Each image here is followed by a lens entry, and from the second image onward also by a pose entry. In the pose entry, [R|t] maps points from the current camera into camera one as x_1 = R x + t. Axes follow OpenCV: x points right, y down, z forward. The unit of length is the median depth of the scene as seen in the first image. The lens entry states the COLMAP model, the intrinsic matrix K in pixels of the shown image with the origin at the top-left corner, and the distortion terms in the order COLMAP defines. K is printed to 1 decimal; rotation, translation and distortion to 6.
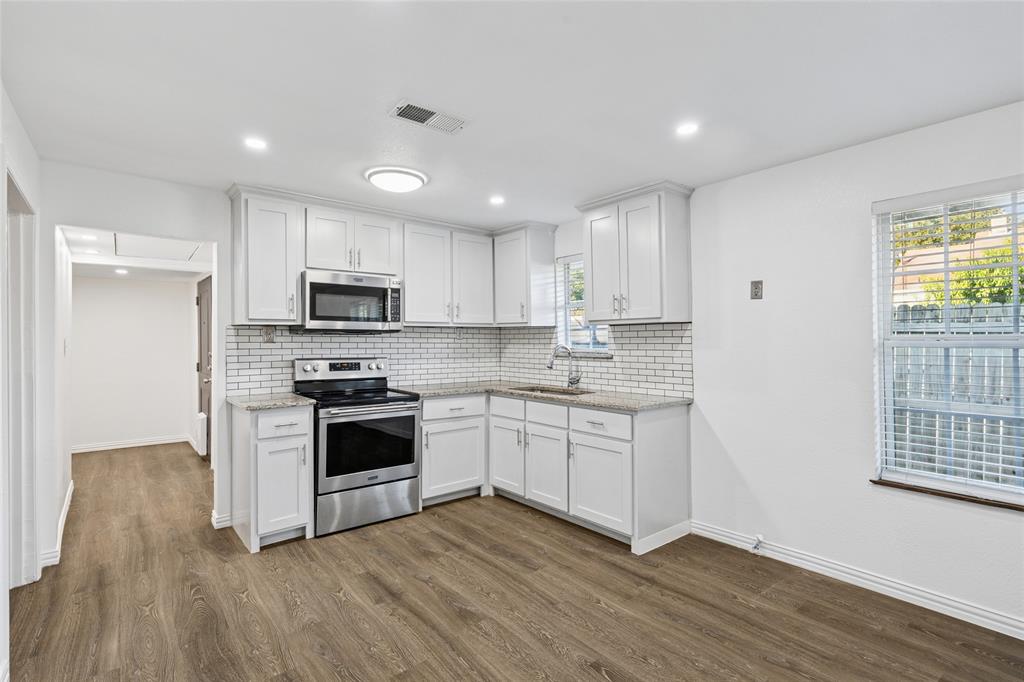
lens RADIAL K [[473.3, 0, 513.1], [0, 473.3, 339.6], [0, 0, 1]] dist [0.010060, 0.000477]
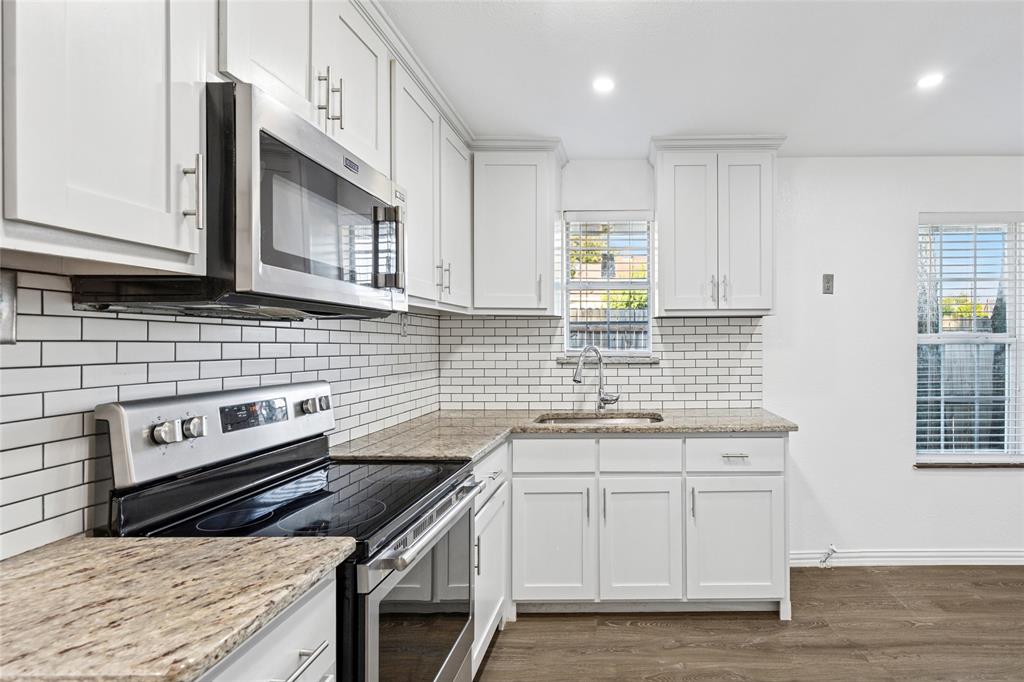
lens RADIAL K [[524.9, 0, 565.0], [0, 524.9, 341.9], [0, 0, 1]] dist [0.000947, -0.000324]
pose [[0.650035, -0.001405, 0.759903, -0.504775], [0.001065, 0.999999, 0.000938, 0.005926], [-0.759903, 0.000199, 0.650036, 0.602045]]
